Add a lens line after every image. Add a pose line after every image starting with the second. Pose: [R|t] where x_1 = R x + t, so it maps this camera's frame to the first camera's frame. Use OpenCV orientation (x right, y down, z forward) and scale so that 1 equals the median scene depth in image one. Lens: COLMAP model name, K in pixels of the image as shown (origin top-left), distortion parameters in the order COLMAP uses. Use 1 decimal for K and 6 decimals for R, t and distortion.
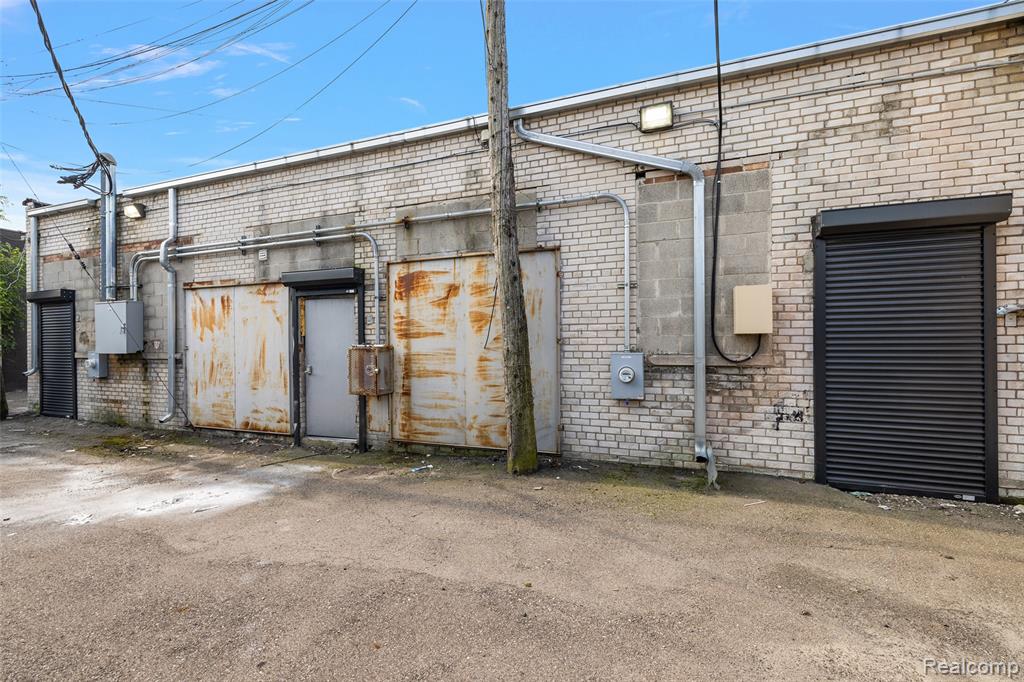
lens RADIAL K [[436.8, 0, 511.2], [0, 436.8, 341.2], [0, 0, 1]] dist [0.000538, 0.001084]
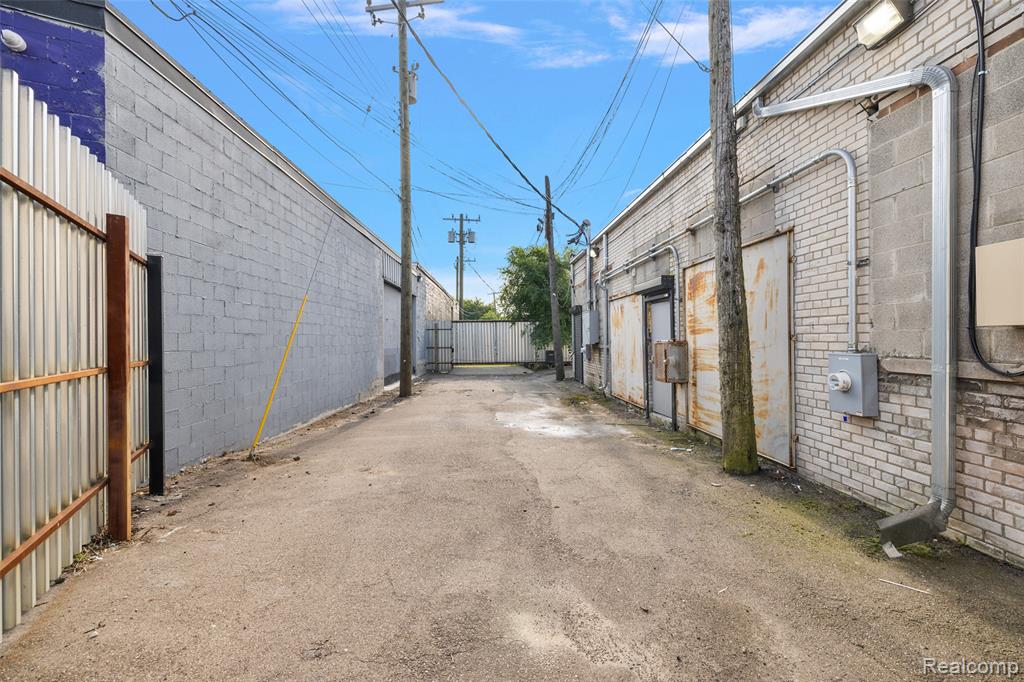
lens RADIAL K [[436.8, 0, 511.2], [0, 436.8, 338.7], [0, 0, 1]] dist [0.000538, 0.001084]
pose [[0.409853, 0.005264, -0.912136, 0.708018], [0.002605, 0.999973, 0.006942, -0.005268], [0.912148, -0.005221, 0.409828, 0.149687]]
